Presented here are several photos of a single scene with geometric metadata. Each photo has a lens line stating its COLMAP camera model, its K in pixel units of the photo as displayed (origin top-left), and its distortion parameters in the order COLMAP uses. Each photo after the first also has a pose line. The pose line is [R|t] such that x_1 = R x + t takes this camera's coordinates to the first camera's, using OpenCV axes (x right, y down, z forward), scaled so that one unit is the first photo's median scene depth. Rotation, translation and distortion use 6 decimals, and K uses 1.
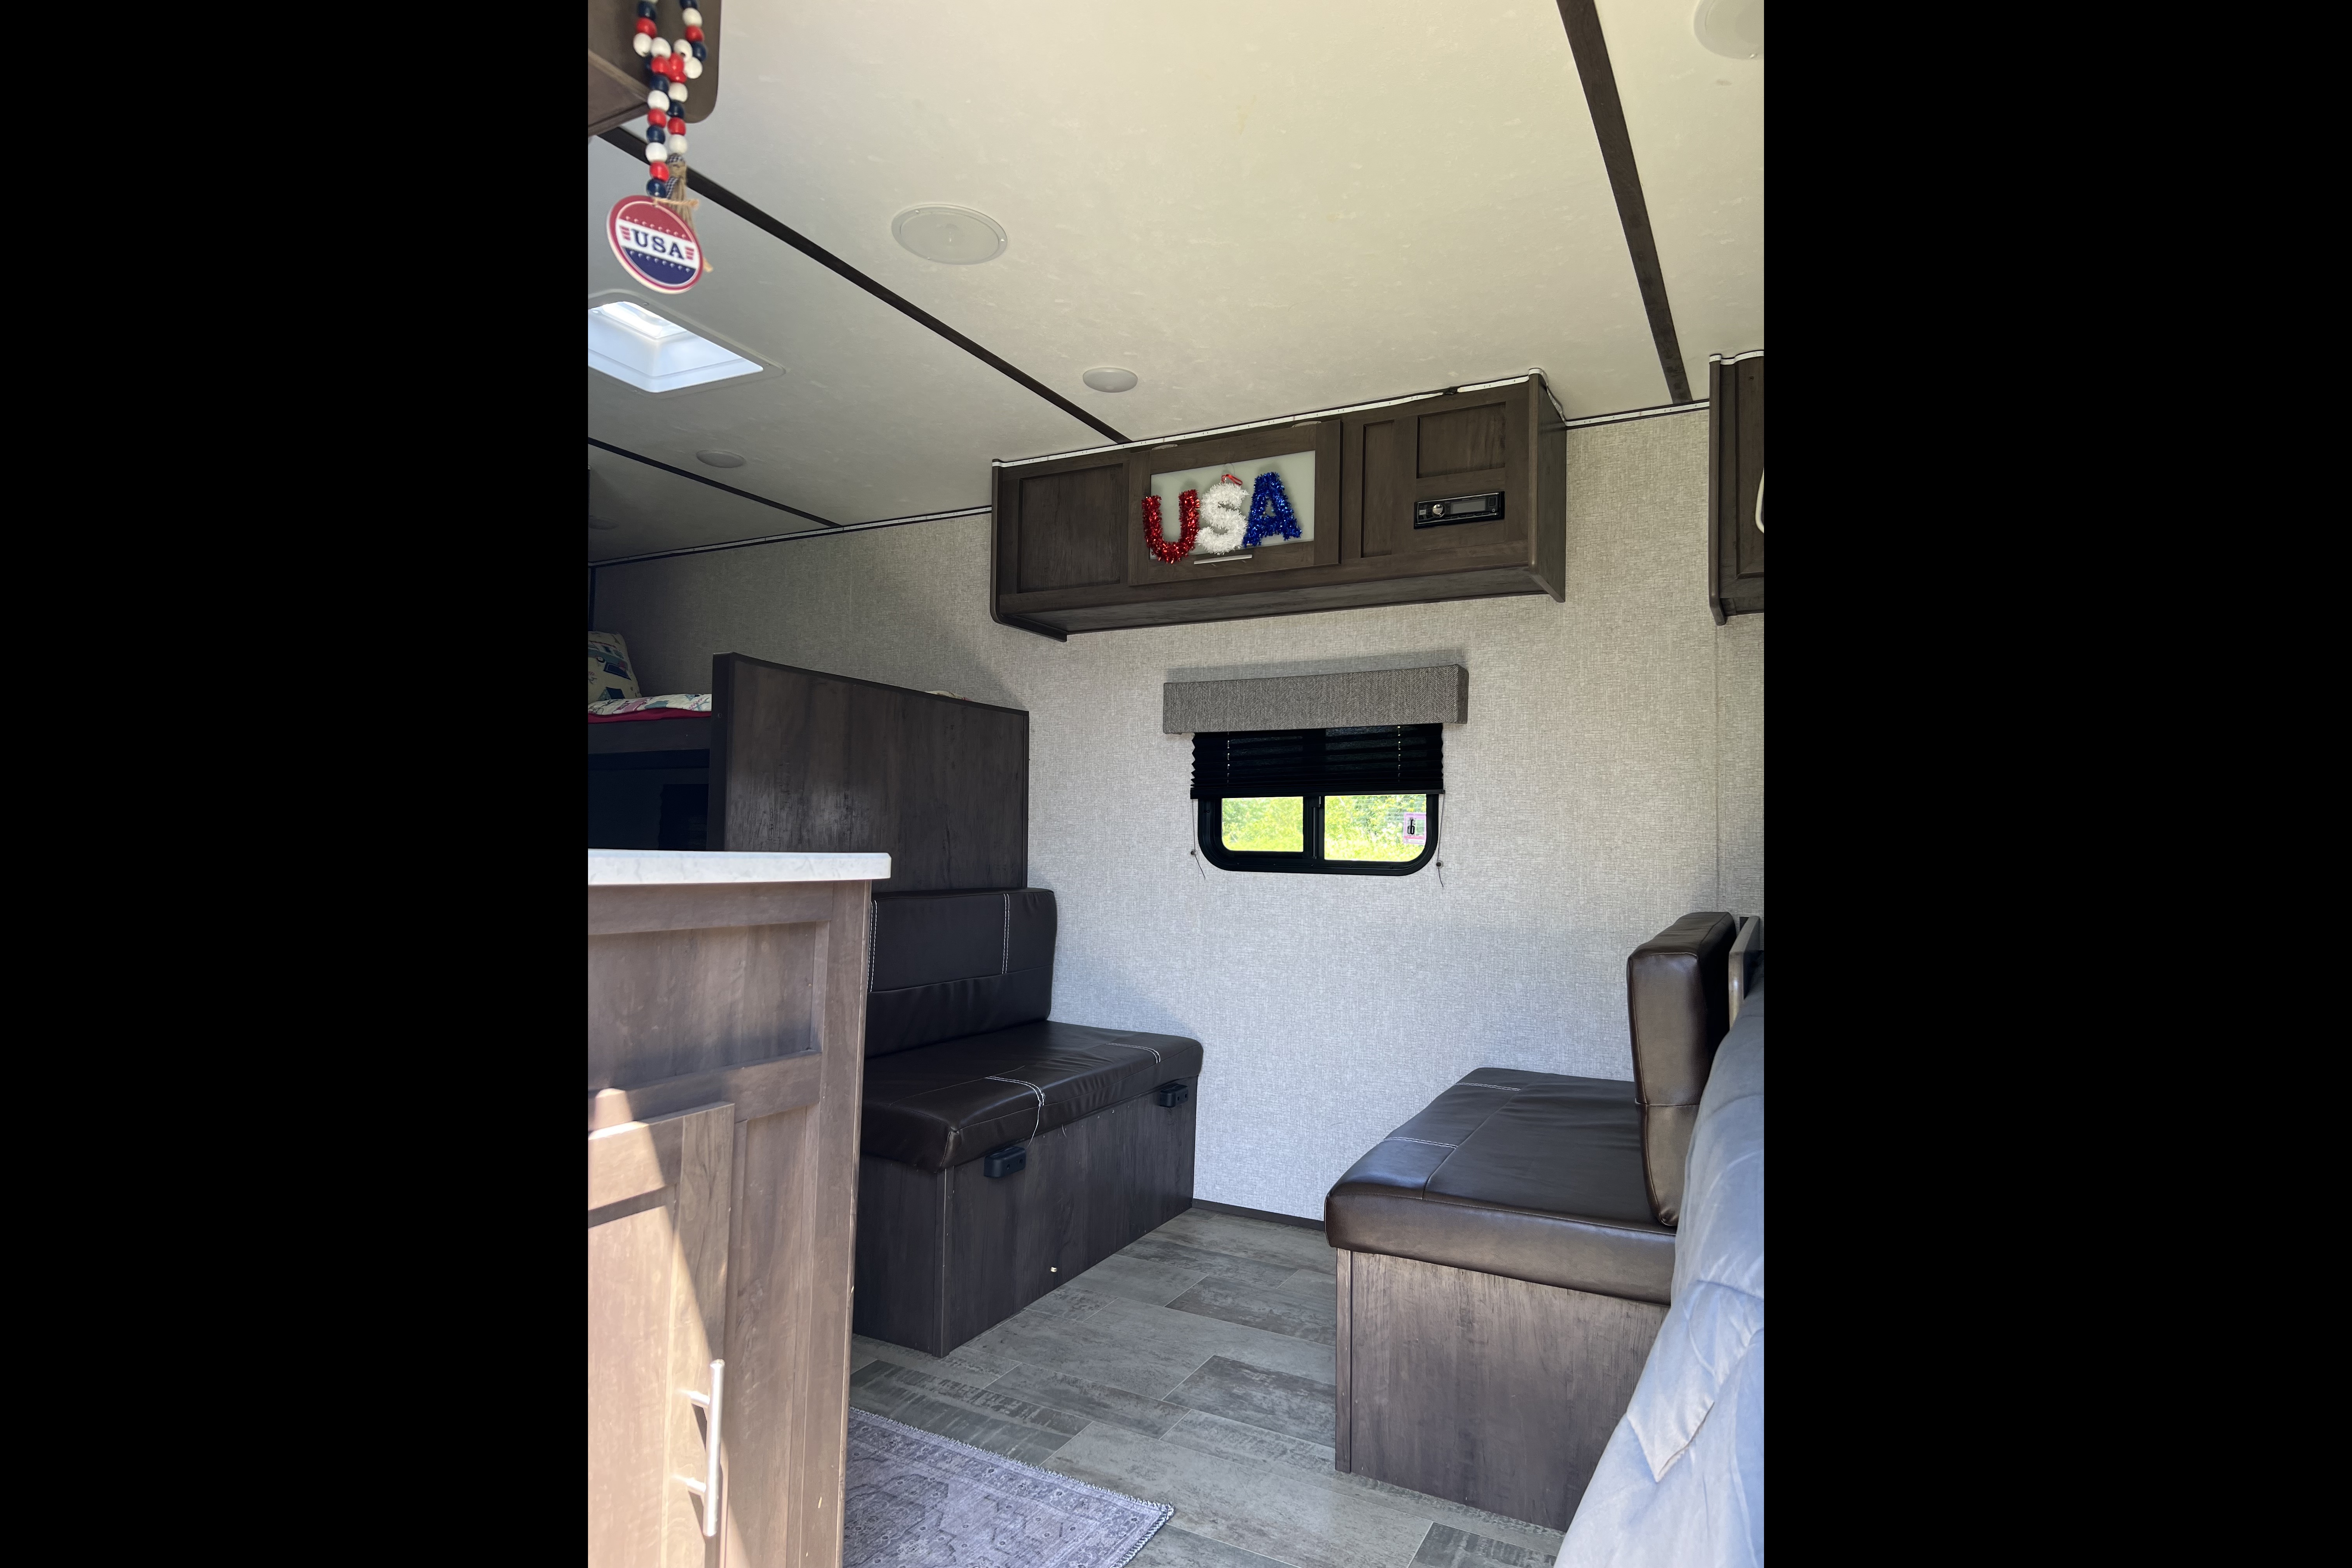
lens RADIAL K [[1169.0, 0, 1170.5], [0, 1169.0, 789.0], [0, 0, 1]] dist [0.093122, -0.047416]
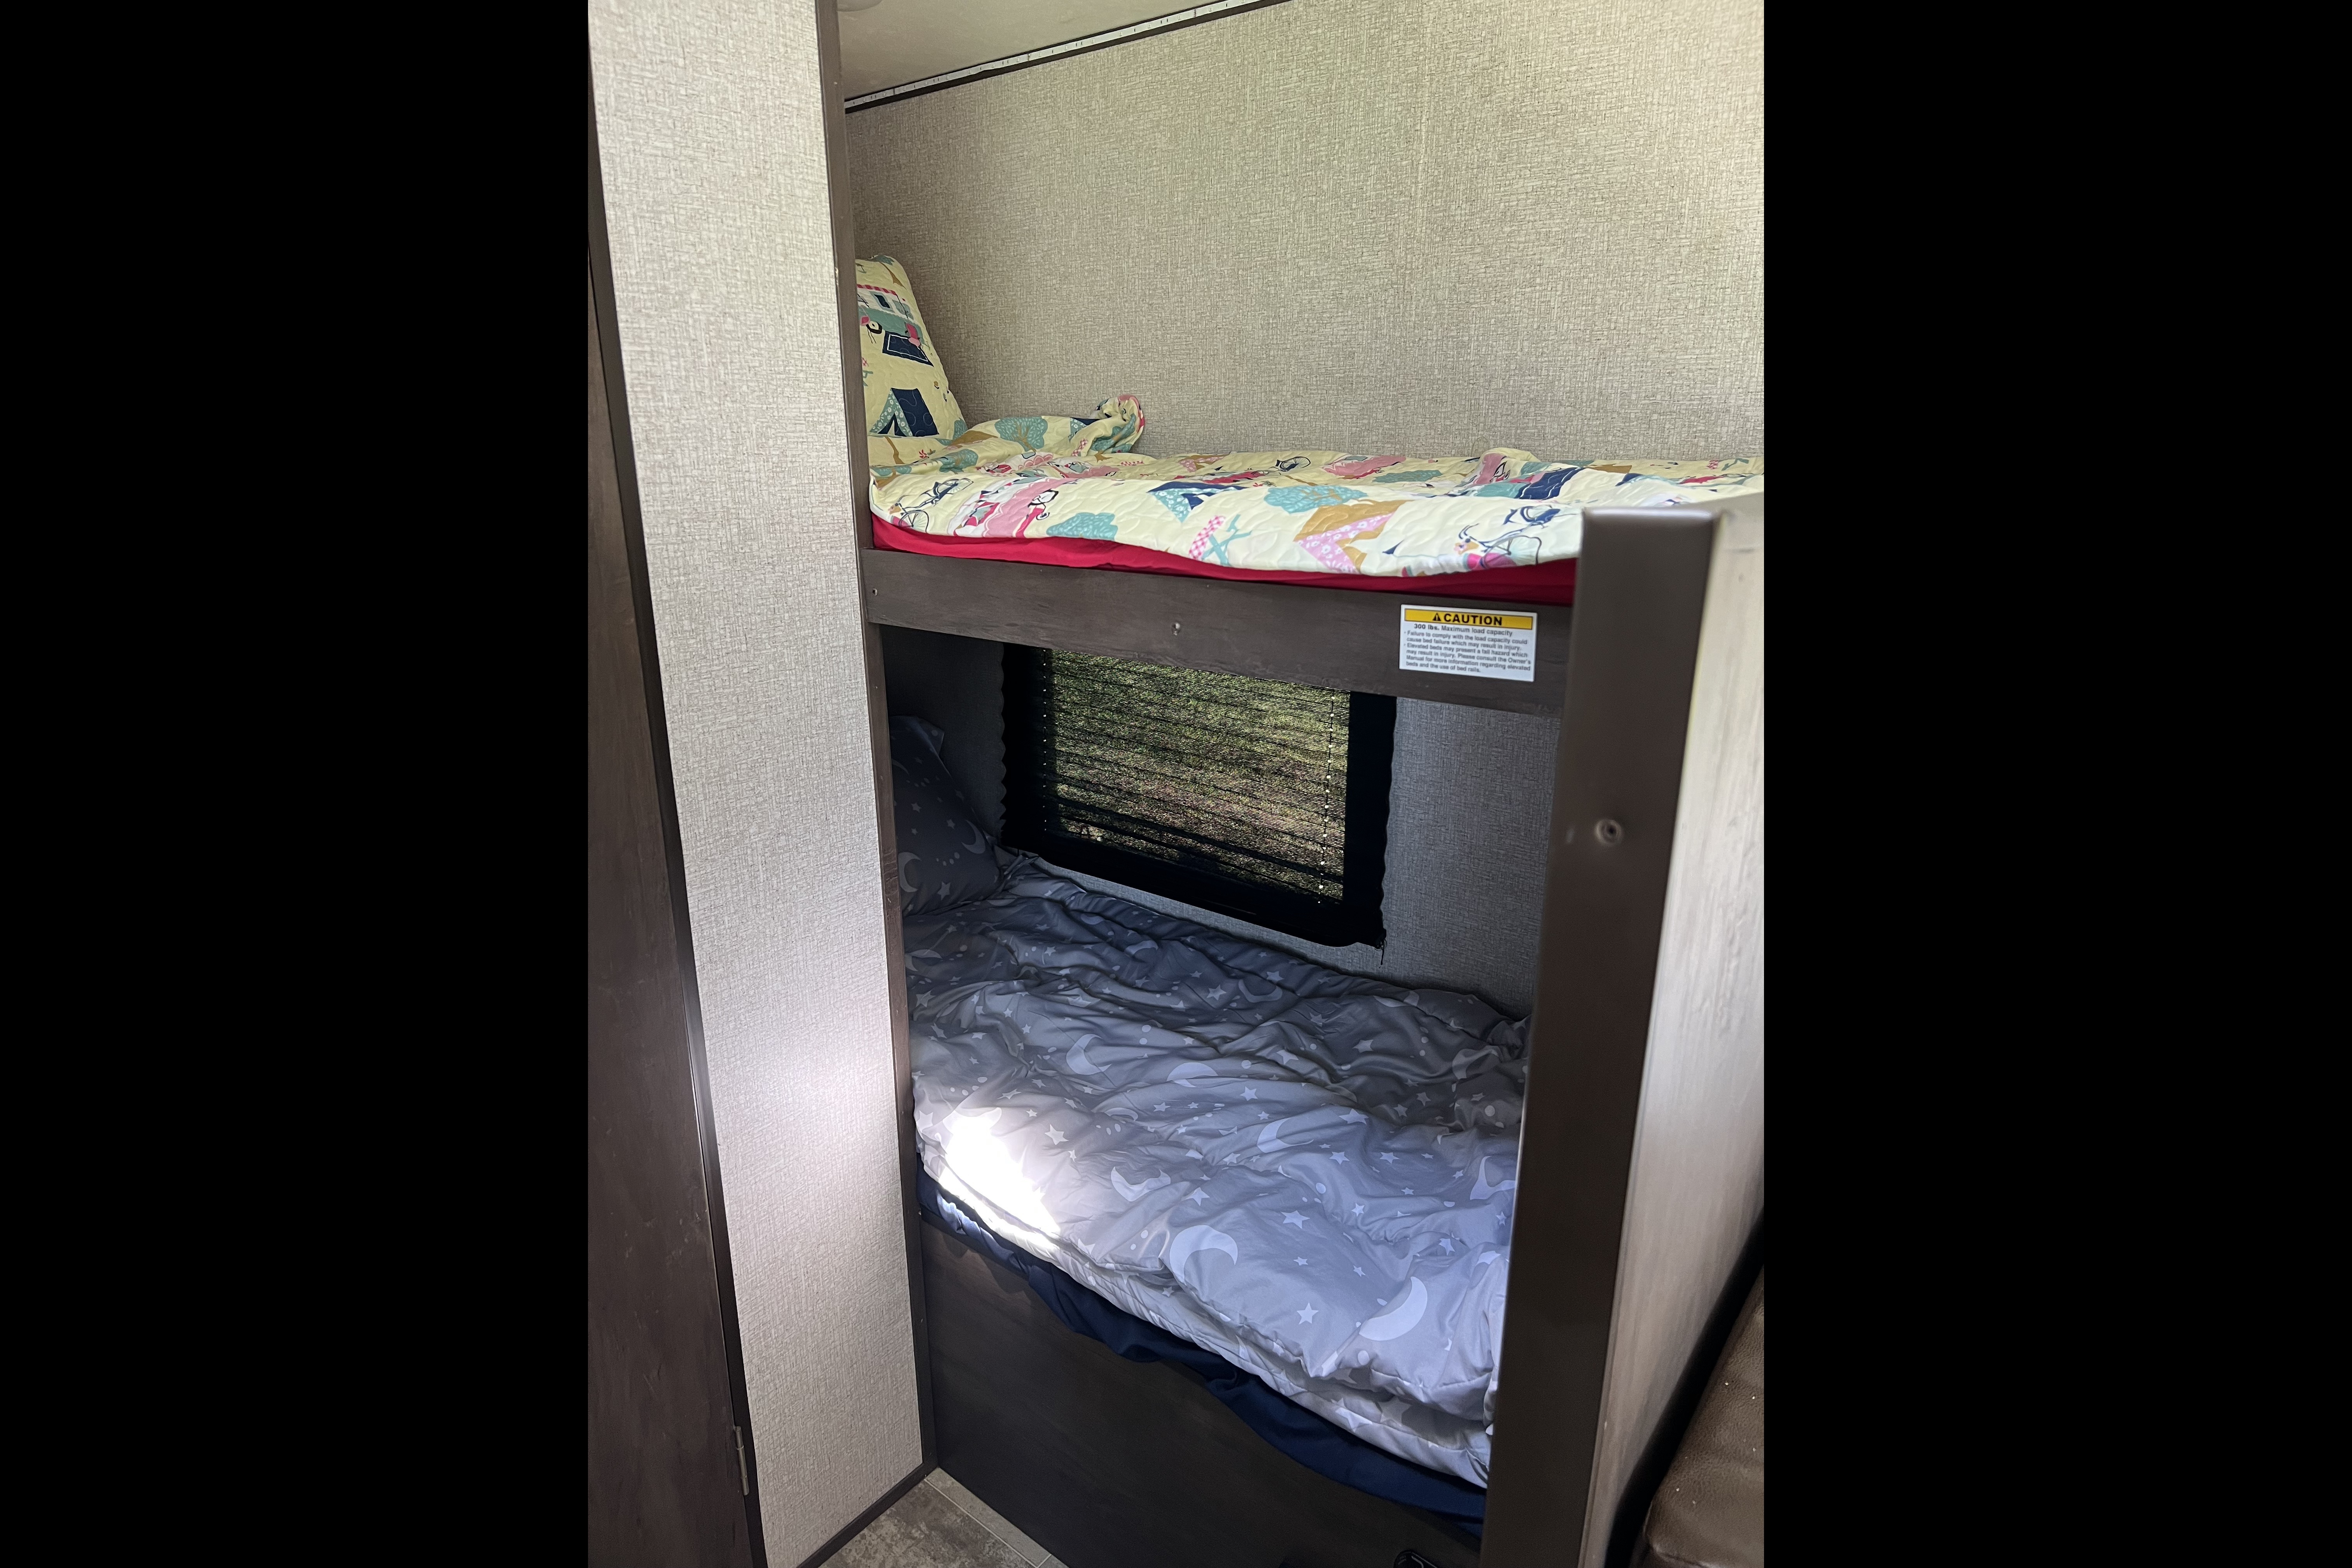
lens RADIAL K [[1185.1, 0, 1169.5], [0, 1185.1, 789.6], [0, 0, 1]] dist [0.046677, -0.050880]
pose [[0.982882, 0.040942, -0.179627, -0.350809], [0.019949, 0.945611, 0.324688, -0.114035], [0.183151, -0.322714, 0.928607, 0.673050]]
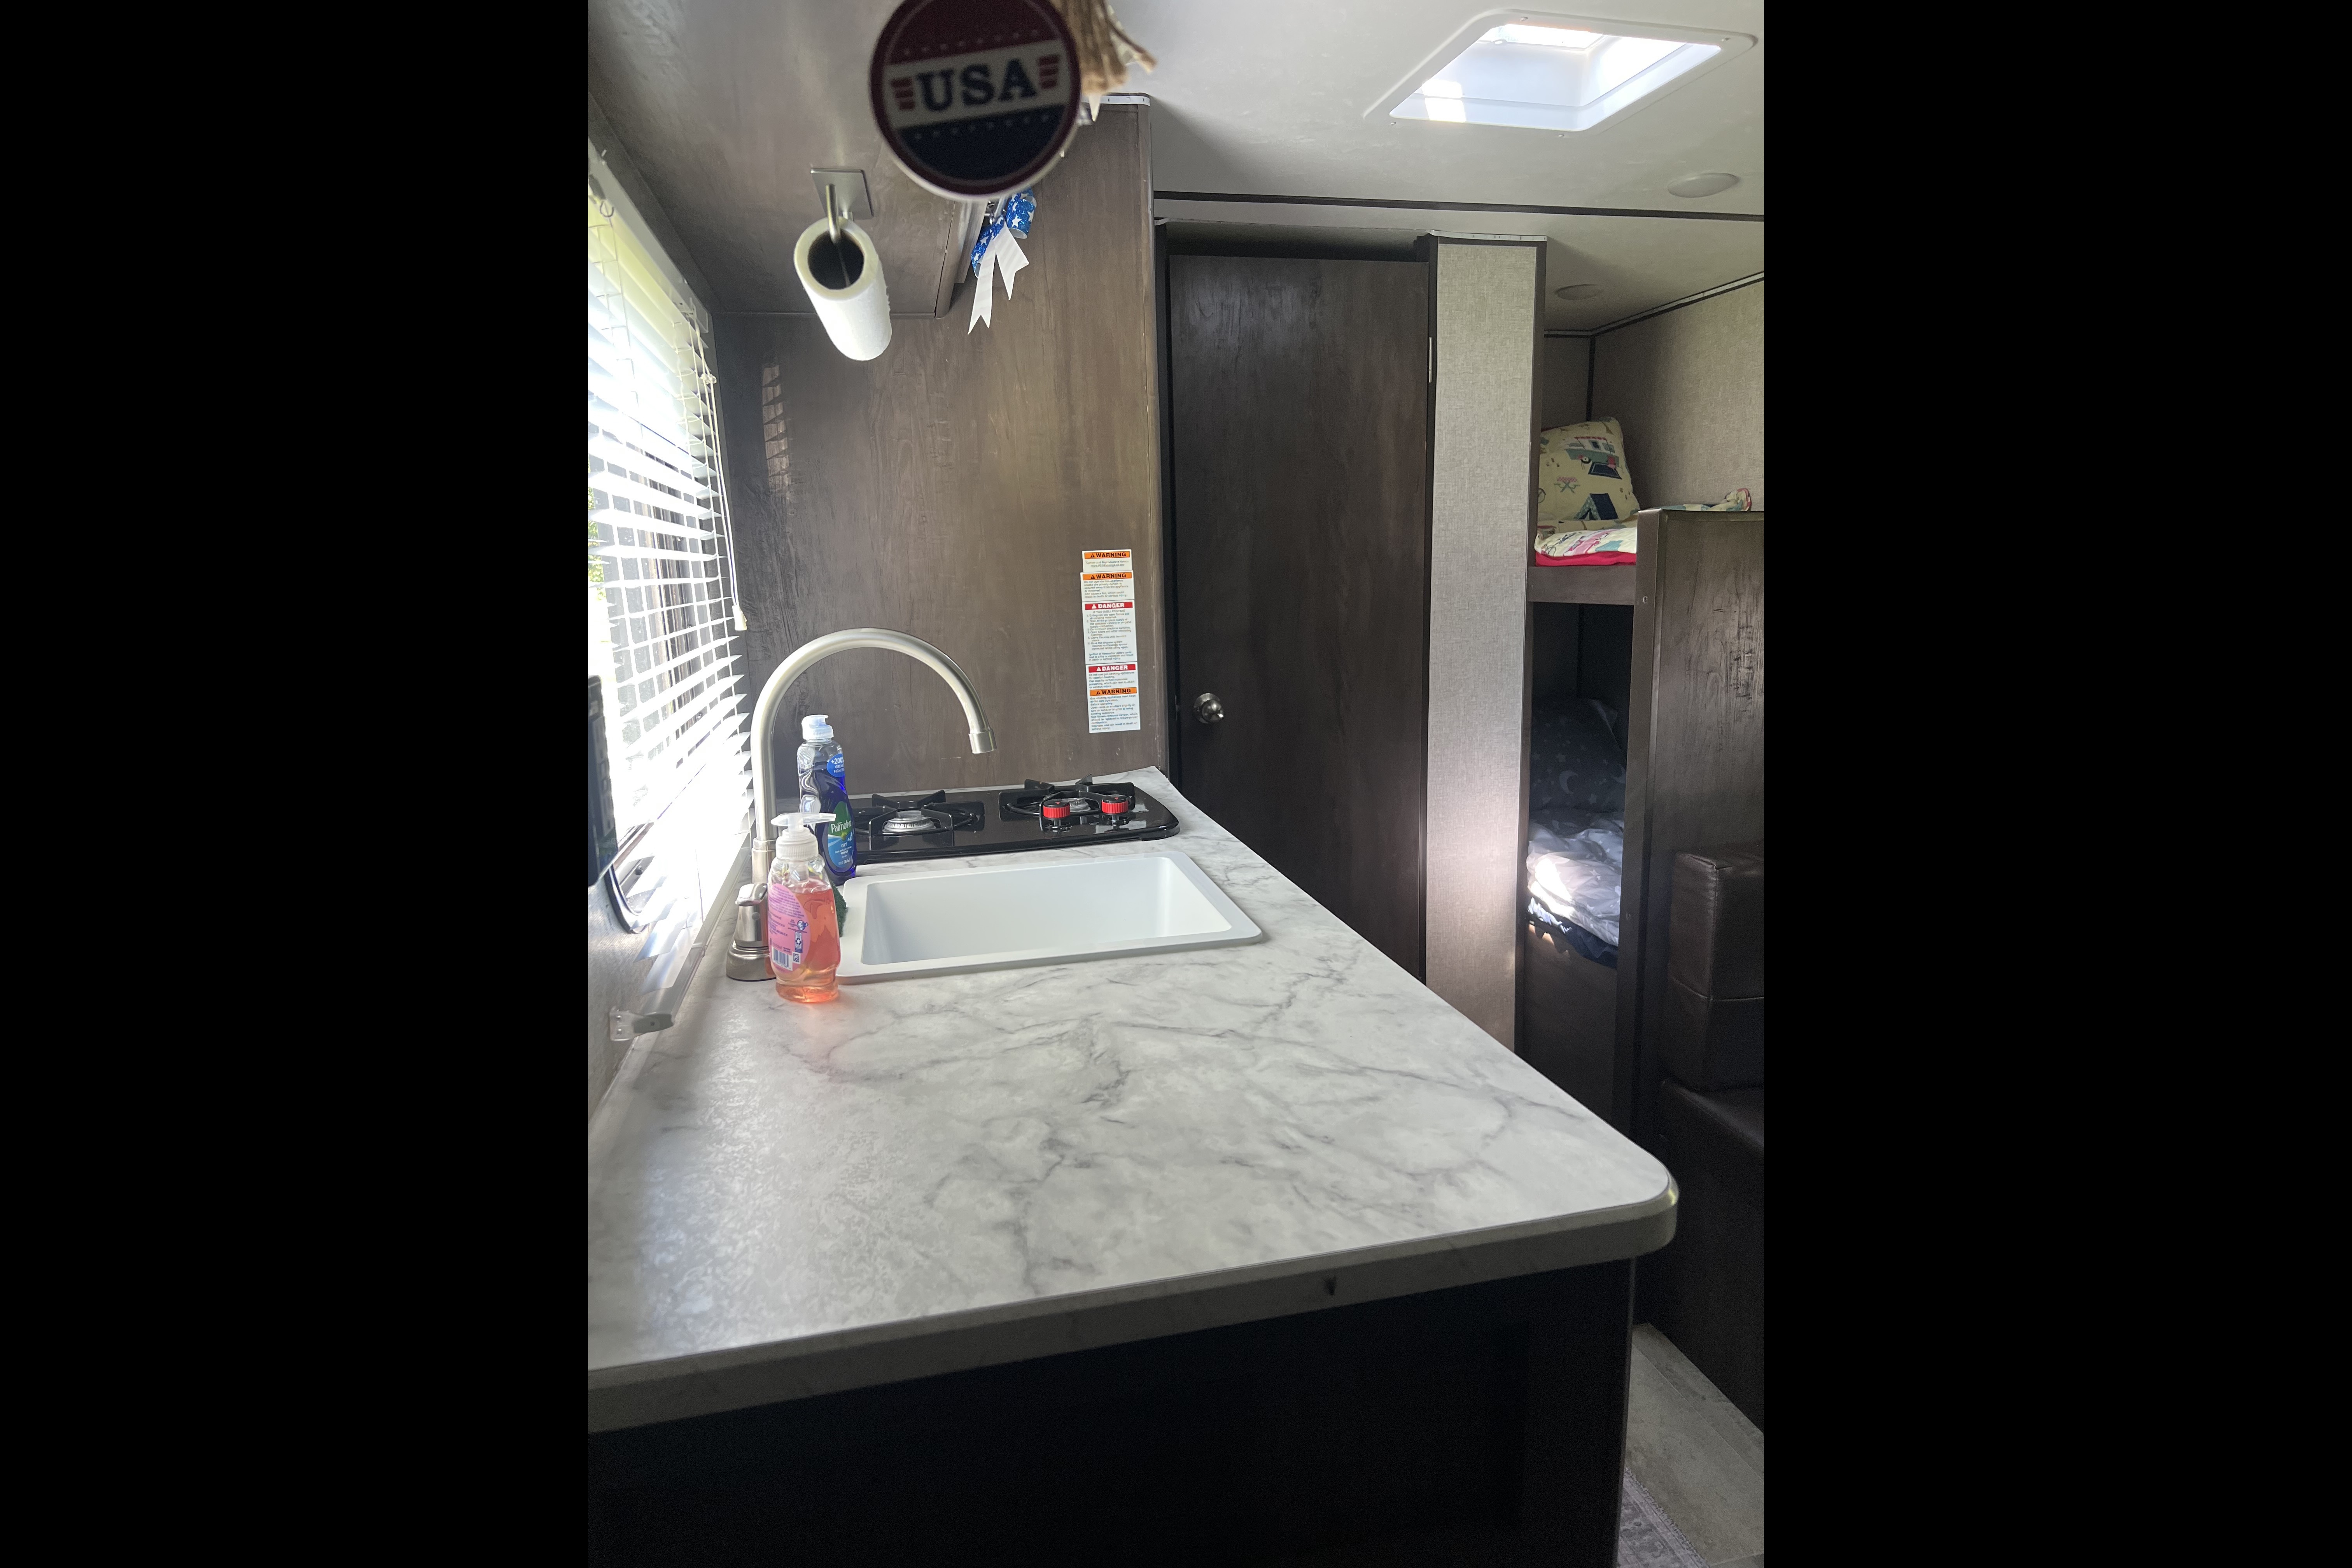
lens RADIAL K [[1185.1, 0, 1169.5], [0, 1185.1, 789.6], [0, 0, 1]] dist [0.046677, -0.050880]
pose [[0.655988, 0.110417, -0.746651, -0.012289], [0.069862, 0.976112, 0.205729, -0.099538], [0.751531, -0.187118, 0.632604, 0.251319]]
